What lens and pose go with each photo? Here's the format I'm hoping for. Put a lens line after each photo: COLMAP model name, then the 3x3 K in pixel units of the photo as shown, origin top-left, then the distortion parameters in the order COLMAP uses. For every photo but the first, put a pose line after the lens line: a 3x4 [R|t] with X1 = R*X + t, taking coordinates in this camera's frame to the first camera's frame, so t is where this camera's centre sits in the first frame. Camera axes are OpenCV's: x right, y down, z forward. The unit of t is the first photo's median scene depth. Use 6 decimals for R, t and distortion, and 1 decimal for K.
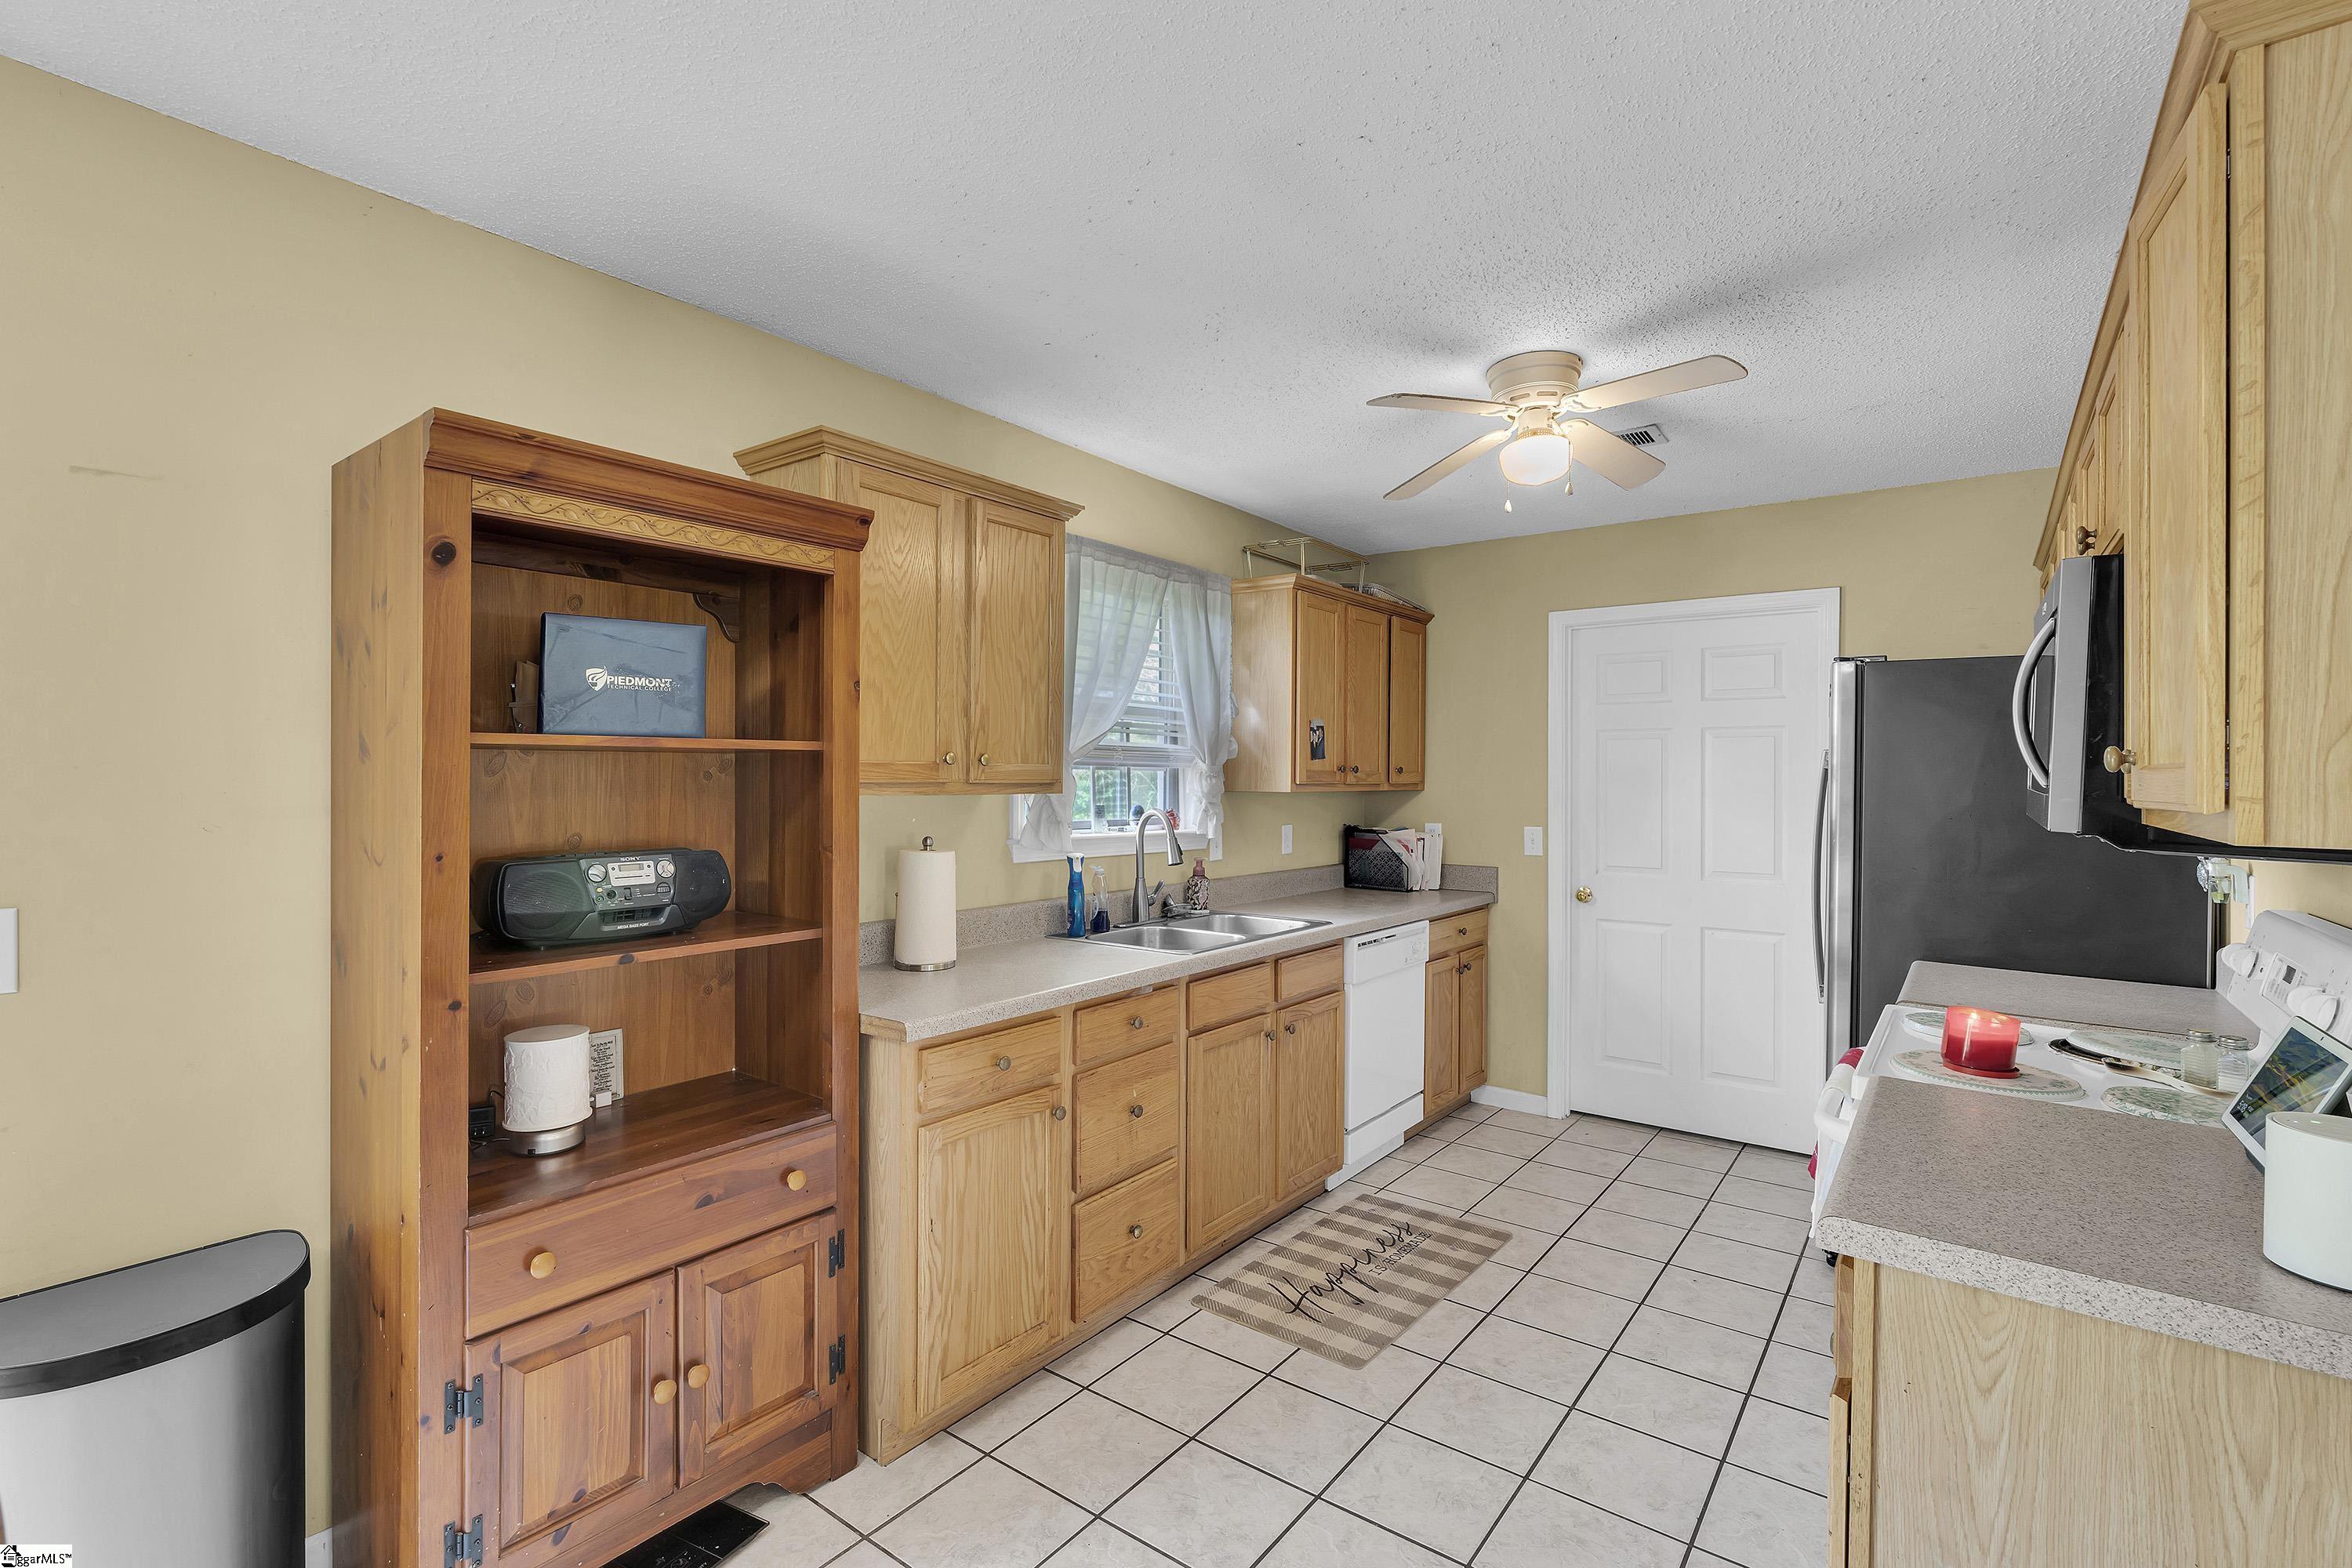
lens RADIAL K [[1071.0, 0, 1176.0], [0, 1071.0, 784.0], [0, 0, 1]] dist [-0.000220, 0.000228]
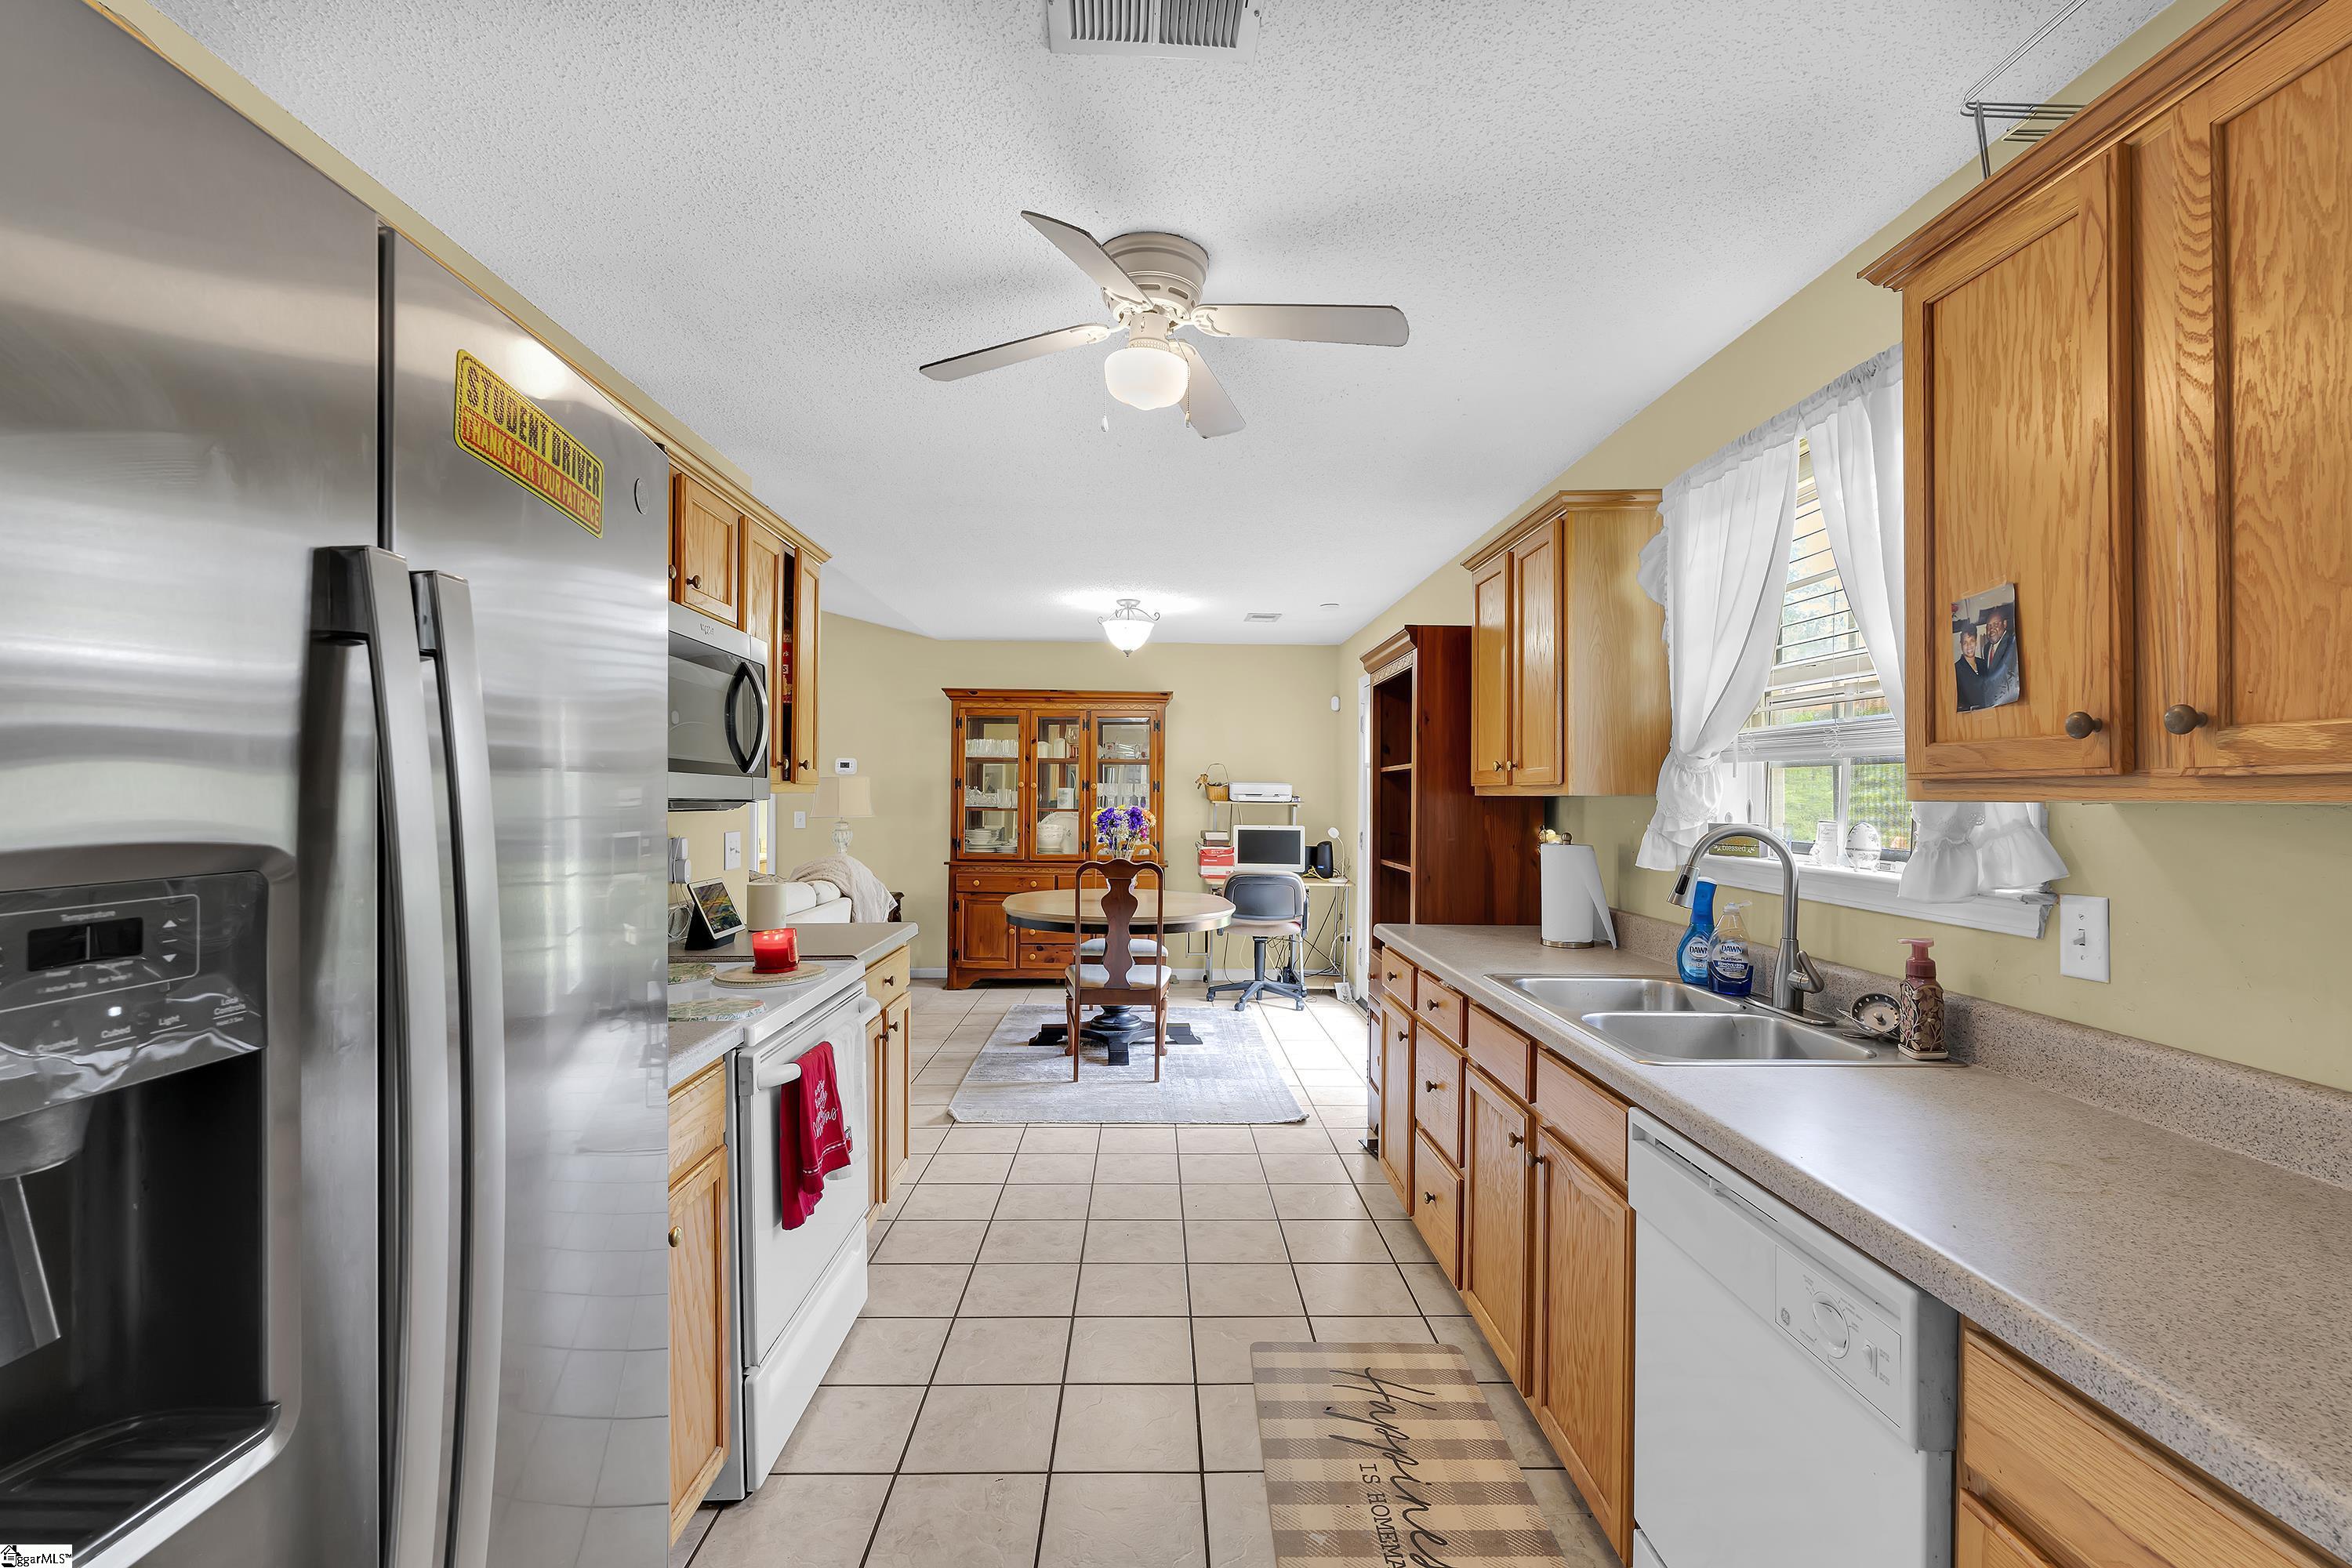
lens RADIAL K [[1045.0, 0, 1176.0], [0, 1045.0, 784.0], [0, 0, 1]] dist [0.000019, -0.000020]
pose [[-0.785962, -0.014199, -0.618112, 0.672315], [-0.011522, 0.999899, -0.008319, 0.008724], [0.618168, 0.000584, -0.786046, 1.366763]]
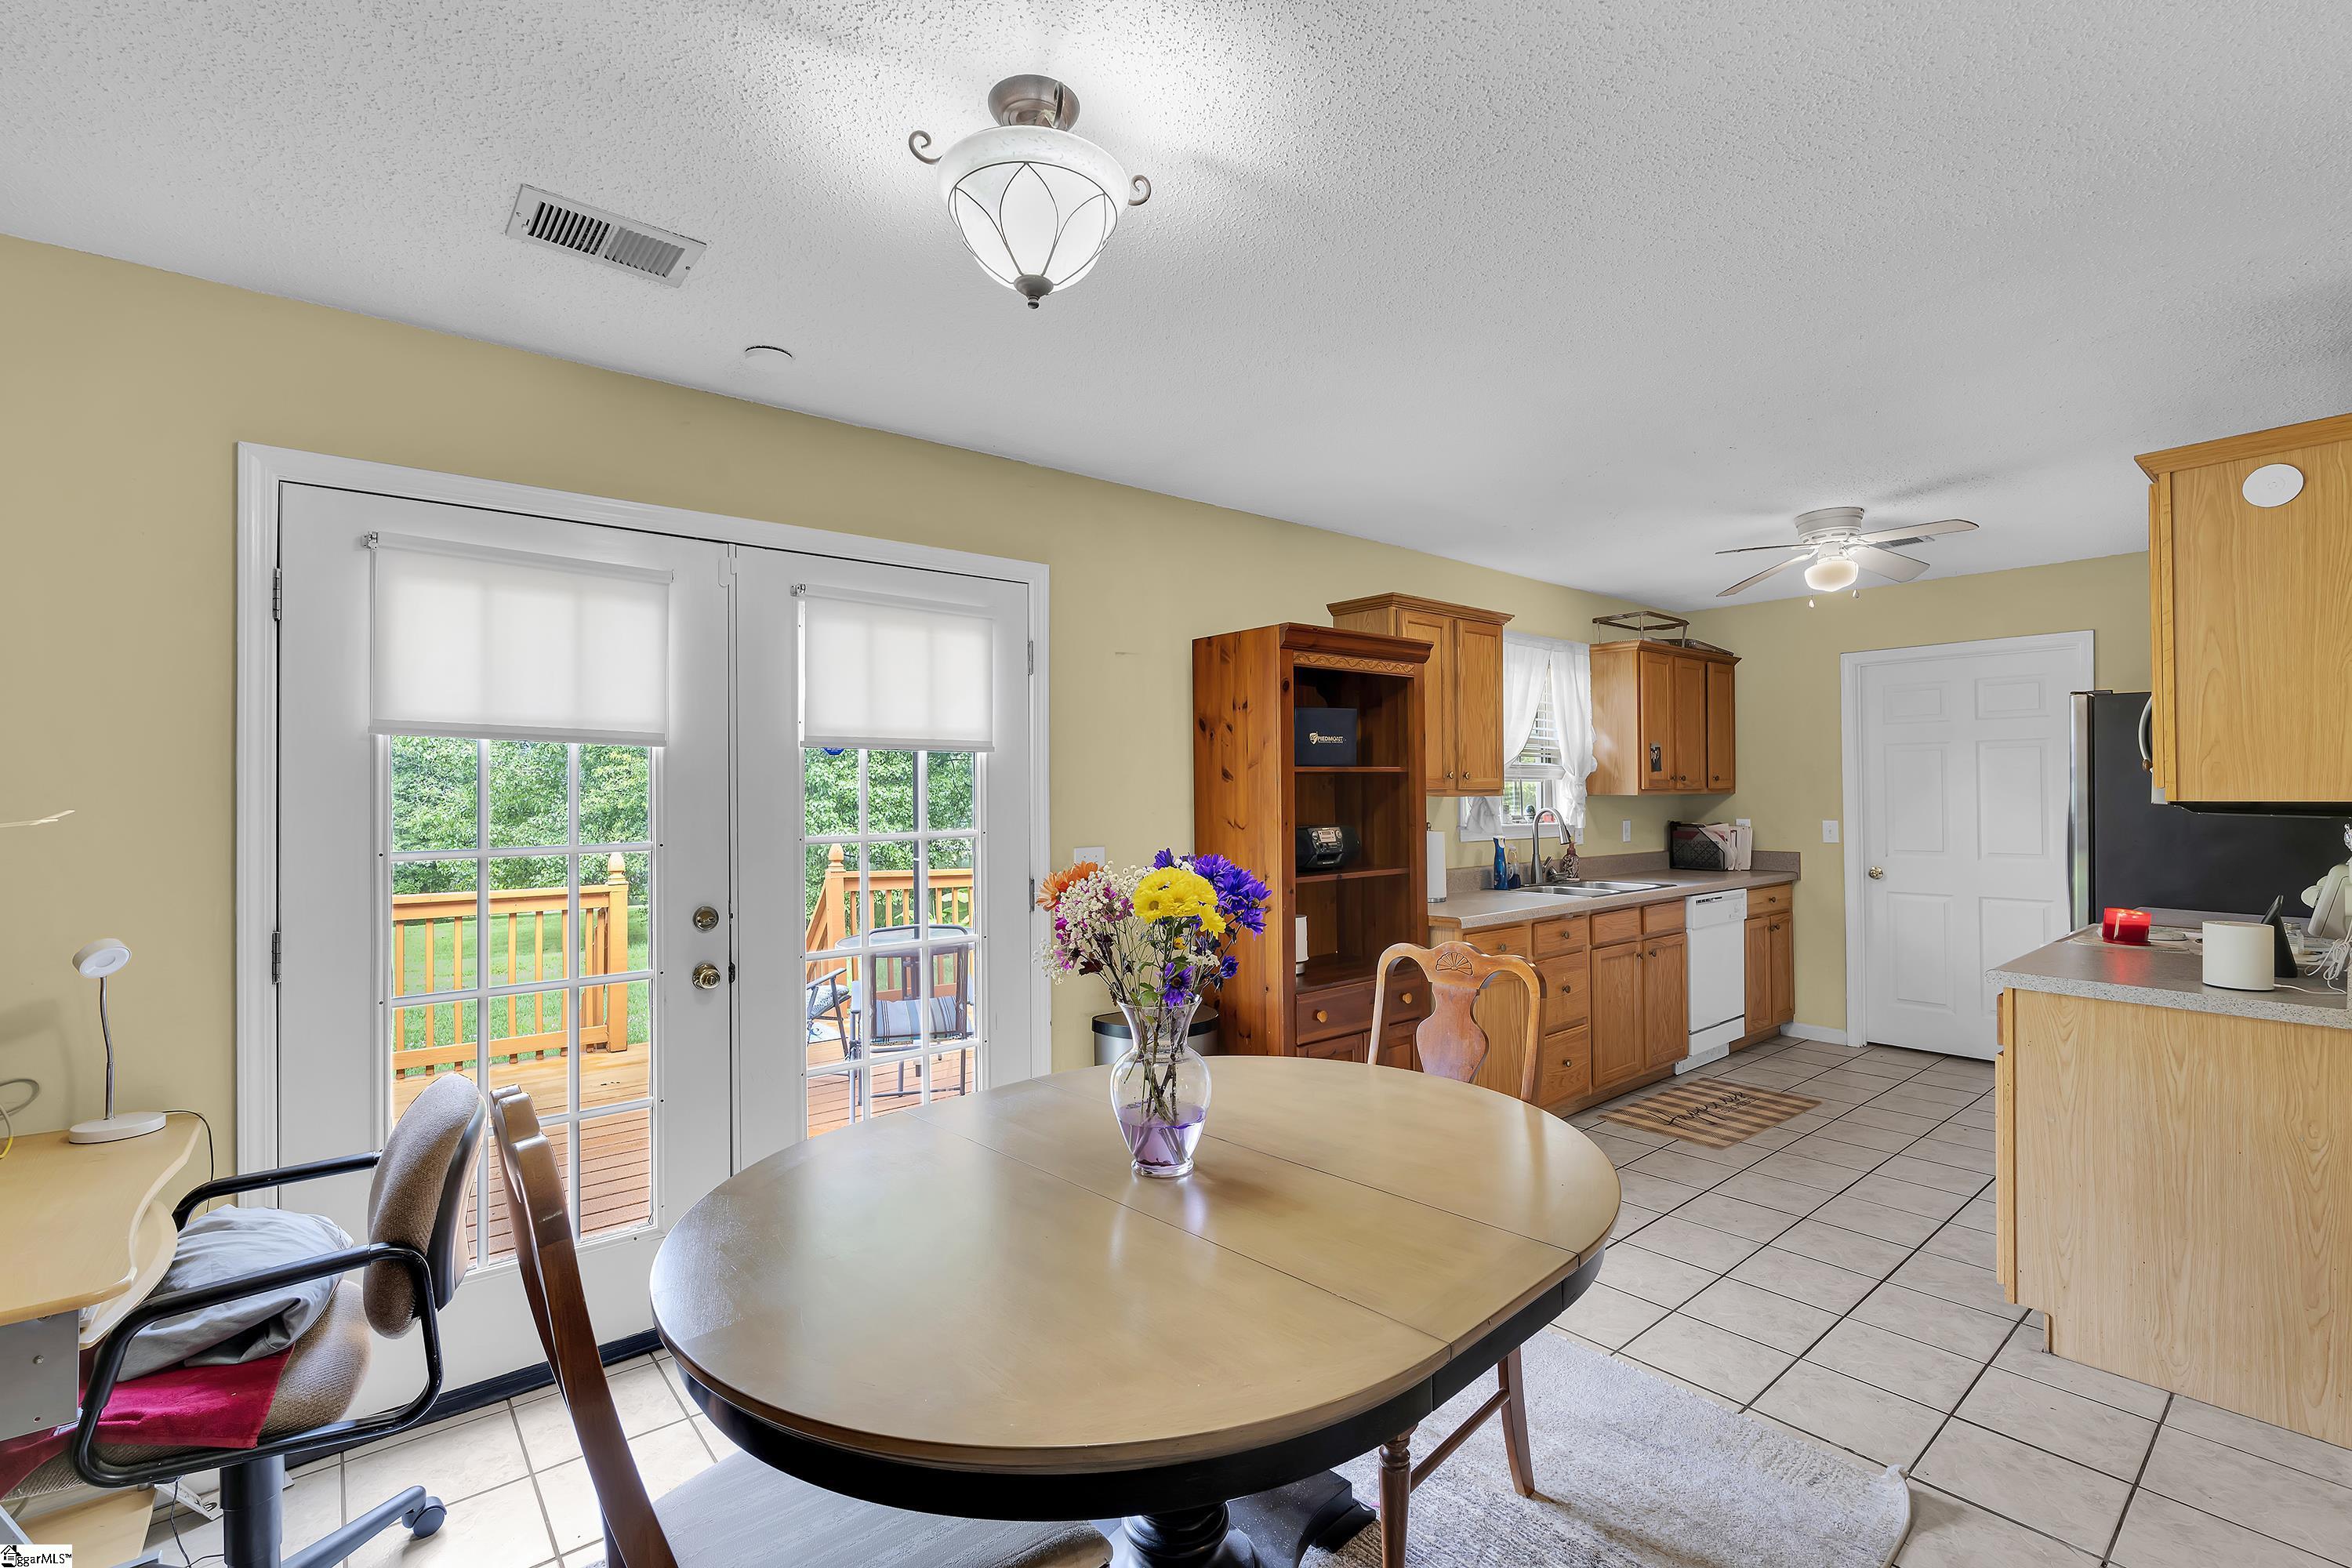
lens RADIAL K [[1045.0, 0, 1176.0], [0, 1045.0, 784.0], [0, 0, 1]] dist [0.000019, -0.000020]
pose [[0.973538, -0.014848, -0.228042, -0.203400], [0.011676, 0.999816, -0.015251, 0.008502], [0.228226, 0.012185, 0.973532, -0.565313]]
